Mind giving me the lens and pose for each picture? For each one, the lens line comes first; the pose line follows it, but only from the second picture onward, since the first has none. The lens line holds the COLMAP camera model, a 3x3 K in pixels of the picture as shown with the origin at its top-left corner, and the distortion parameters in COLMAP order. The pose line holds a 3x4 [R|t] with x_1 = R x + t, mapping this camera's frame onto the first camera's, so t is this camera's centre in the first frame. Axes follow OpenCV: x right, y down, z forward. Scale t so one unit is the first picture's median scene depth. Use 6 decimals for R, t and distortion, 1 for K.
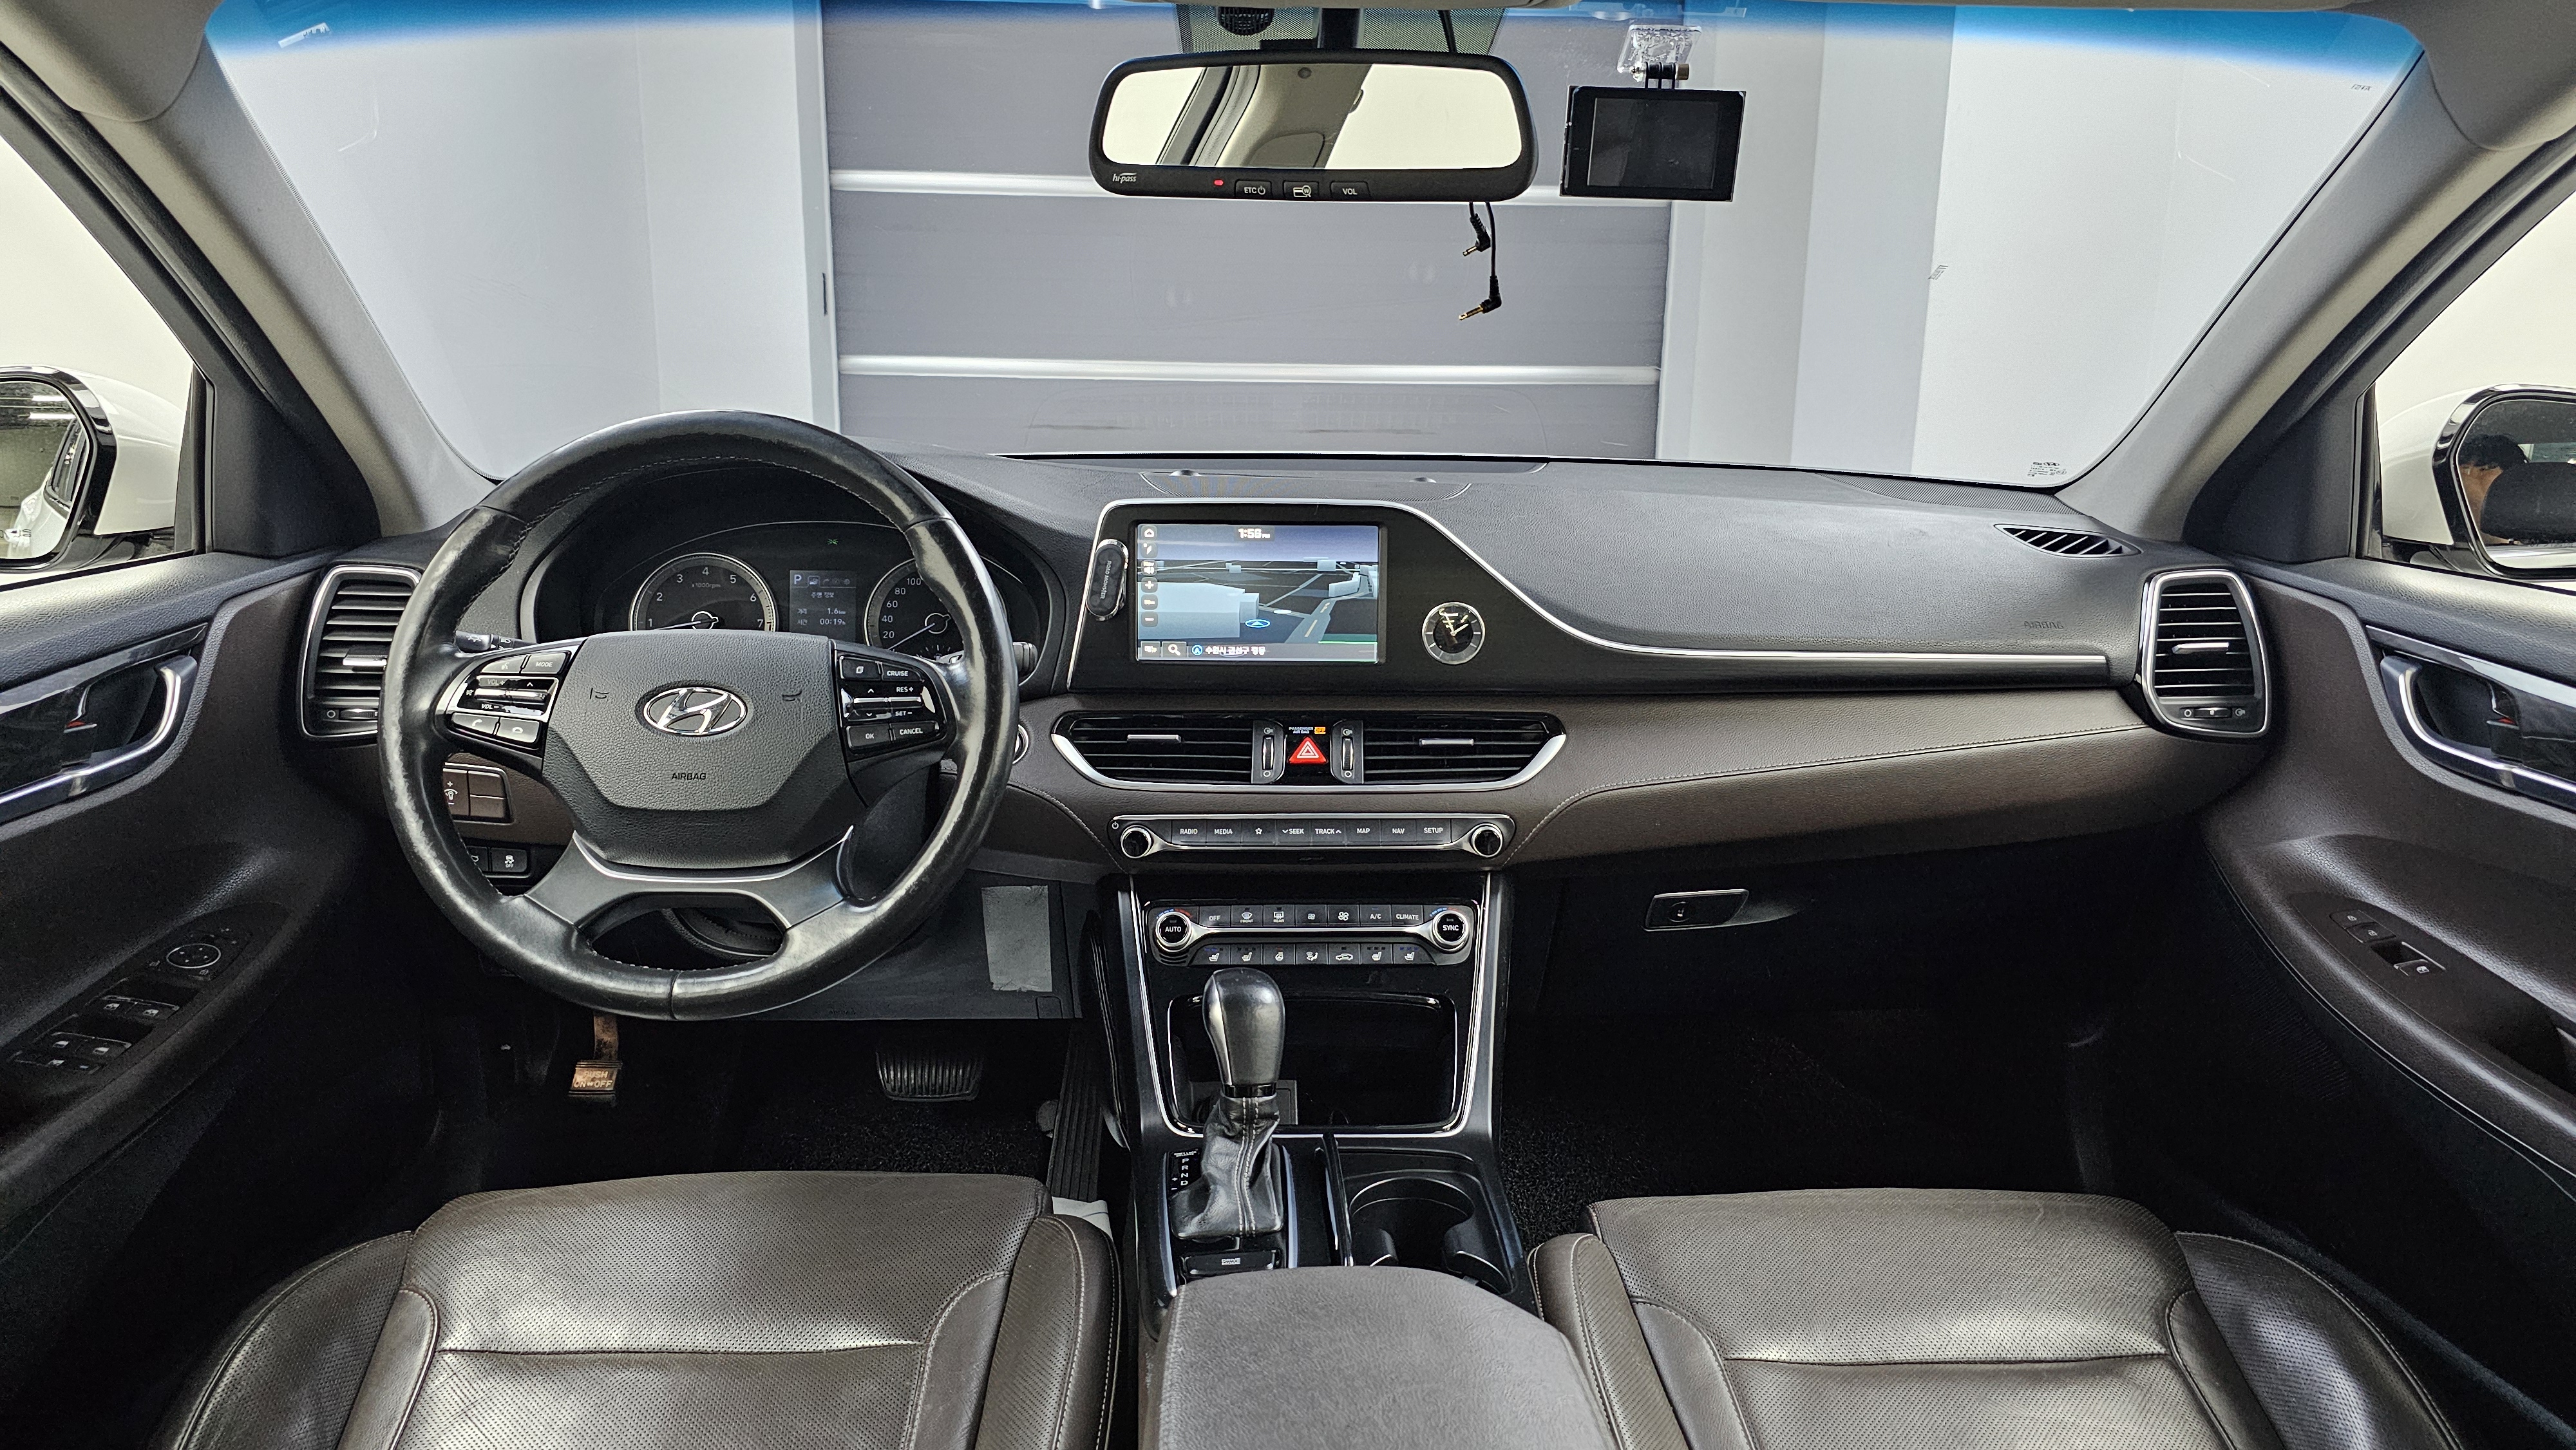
lens RADIAL K [[1788.7, 0, 1305.6], [0, 1788.7, 675.8], [0, 0, 1]] dist [0.028515, -0.024455]
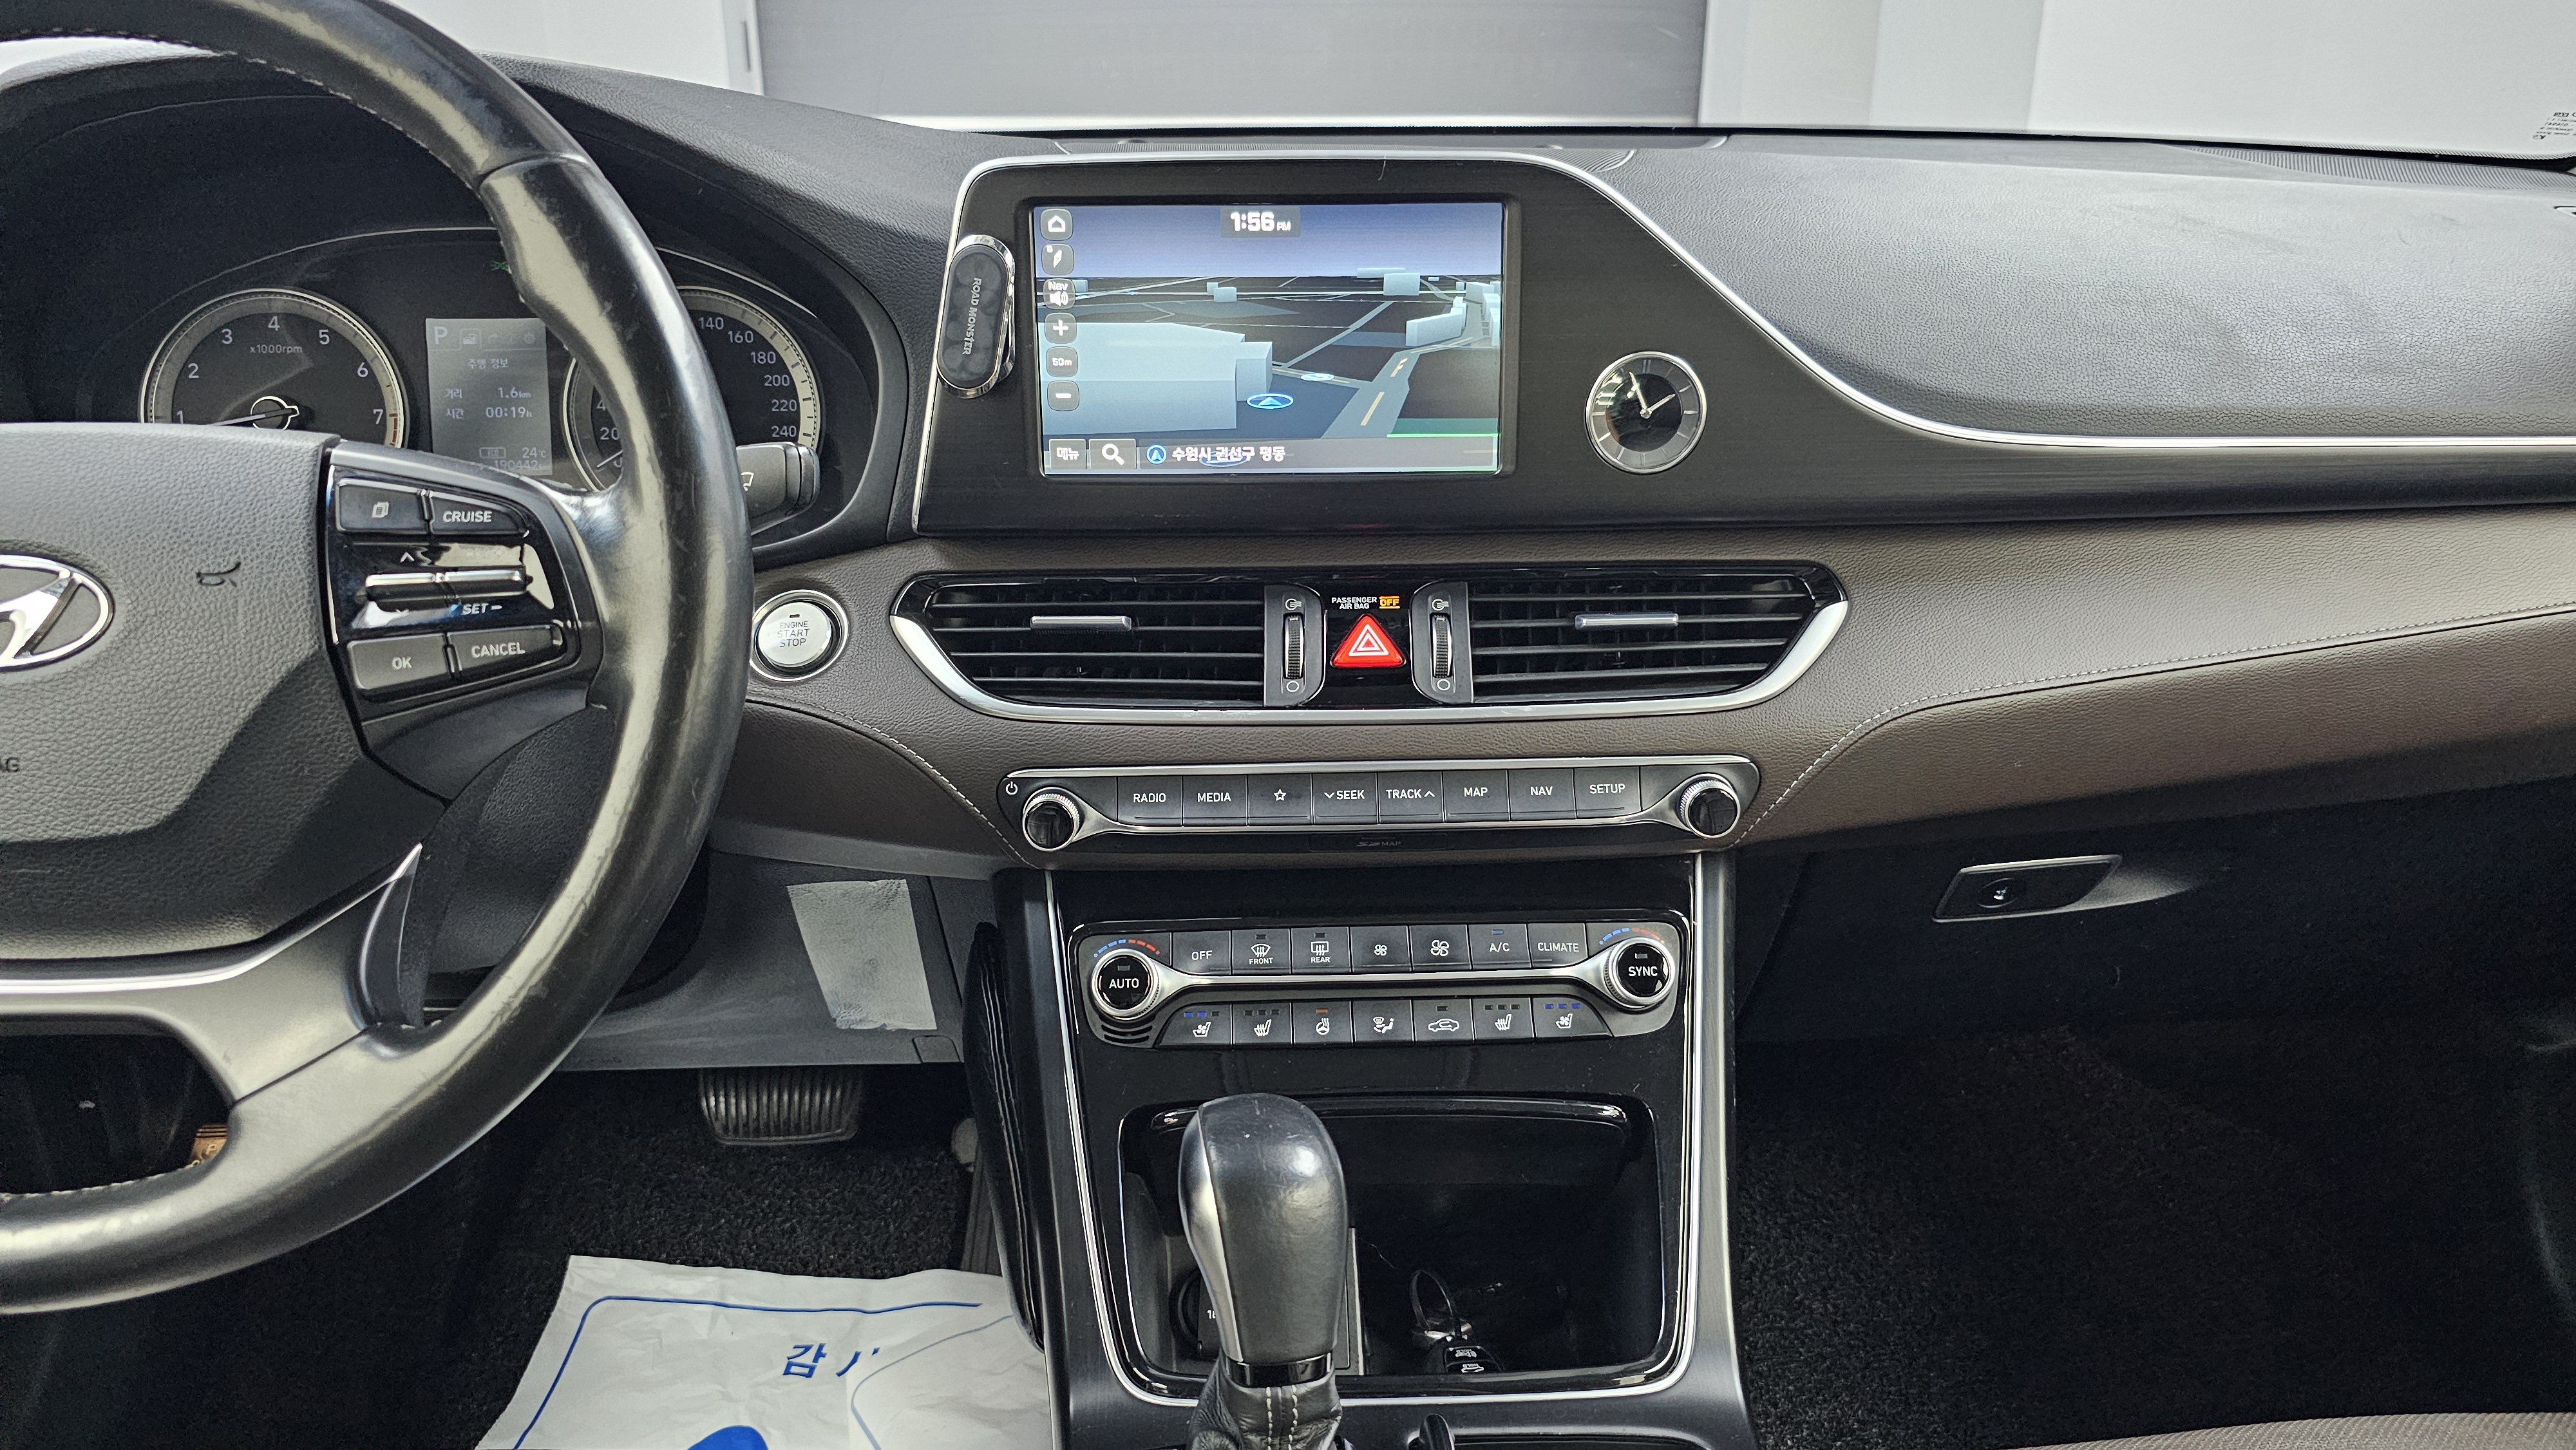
lens RADIAL K [[1788.7, 0, 1294.8], [0, 1788.7, 731.4], [0, 0, 1]] dist [0.028515, -0.024455]
pose [[0.999868, -0.015957, -0.002927, -0.019854], [0.016210, 0.990046, 0.139808, -0.006532], [0.000667, -0.139837, 0.990174, 0.471911]]
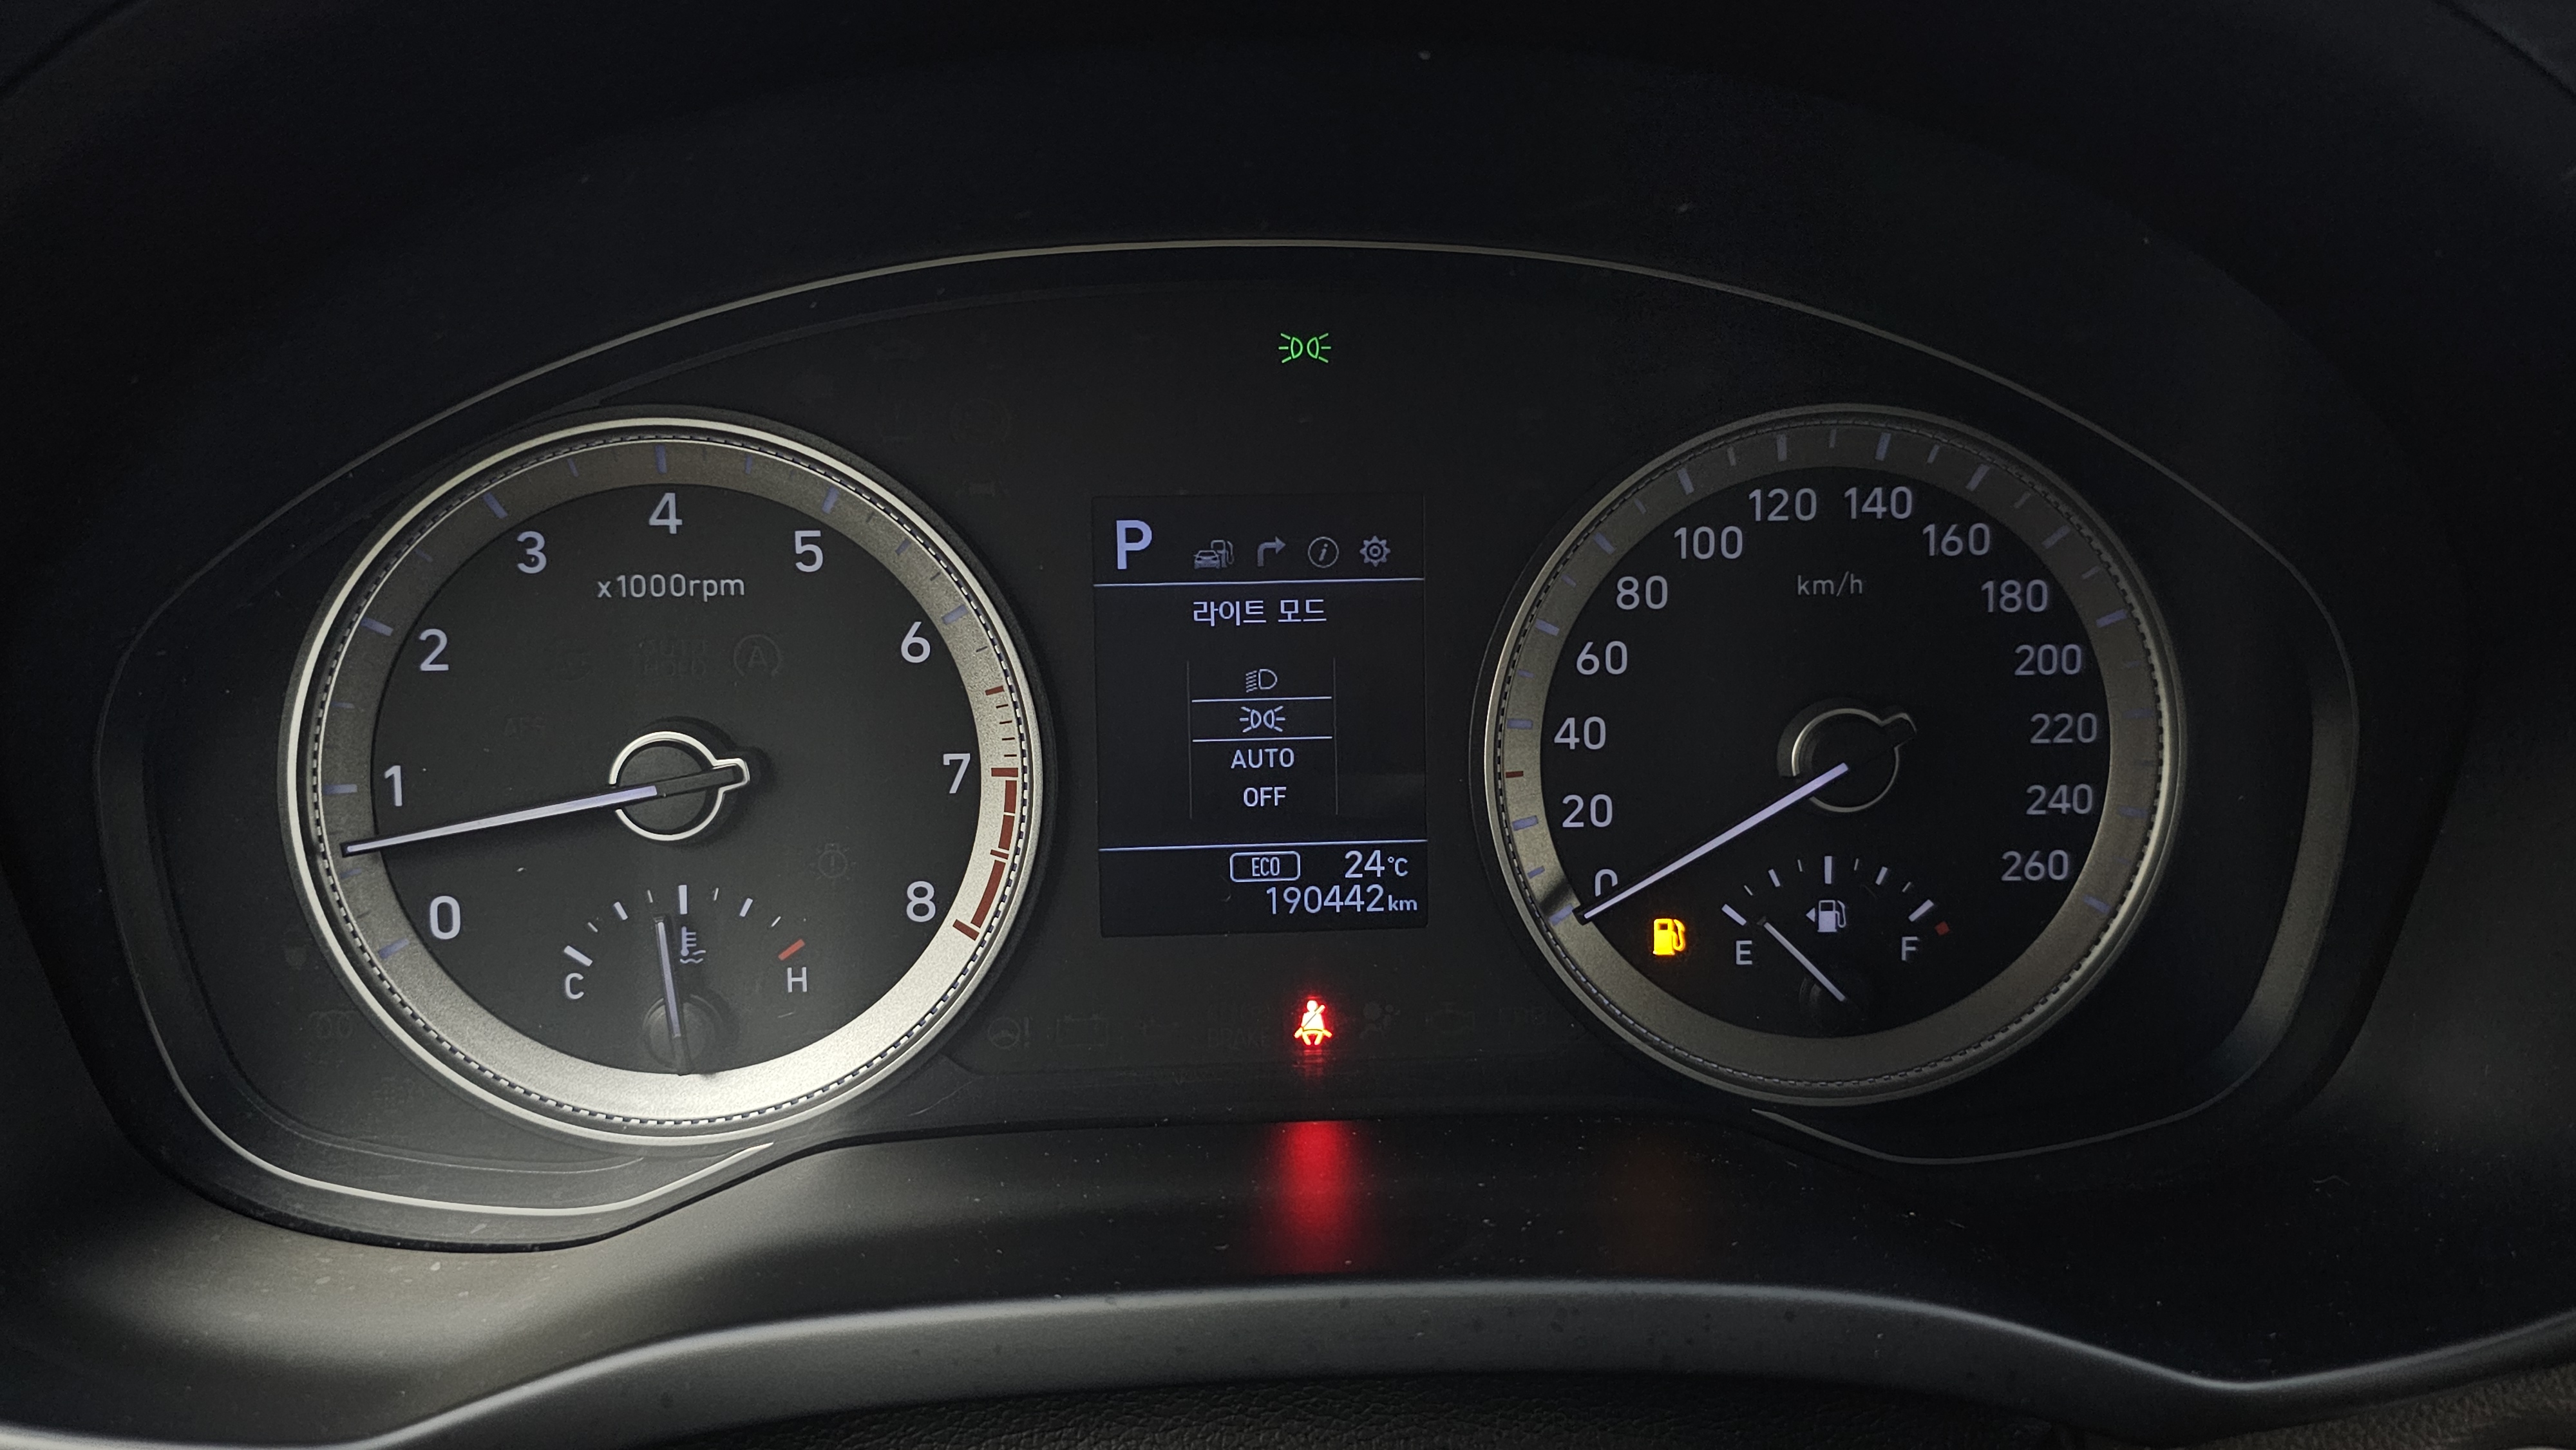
lens RADIAL K [[1788.7, 0, 1278.1], [0, 1788.7, 725.5], [0, 0, 1]] dist [0.028515, -0.024455]
pose [[0.999745, -0.018513, 0.012912, -0.298231], [0.016465, 0.989466, 0.143824, -0.068507], [-0.015439, -0.143575, 0.989519, 0.884459]]
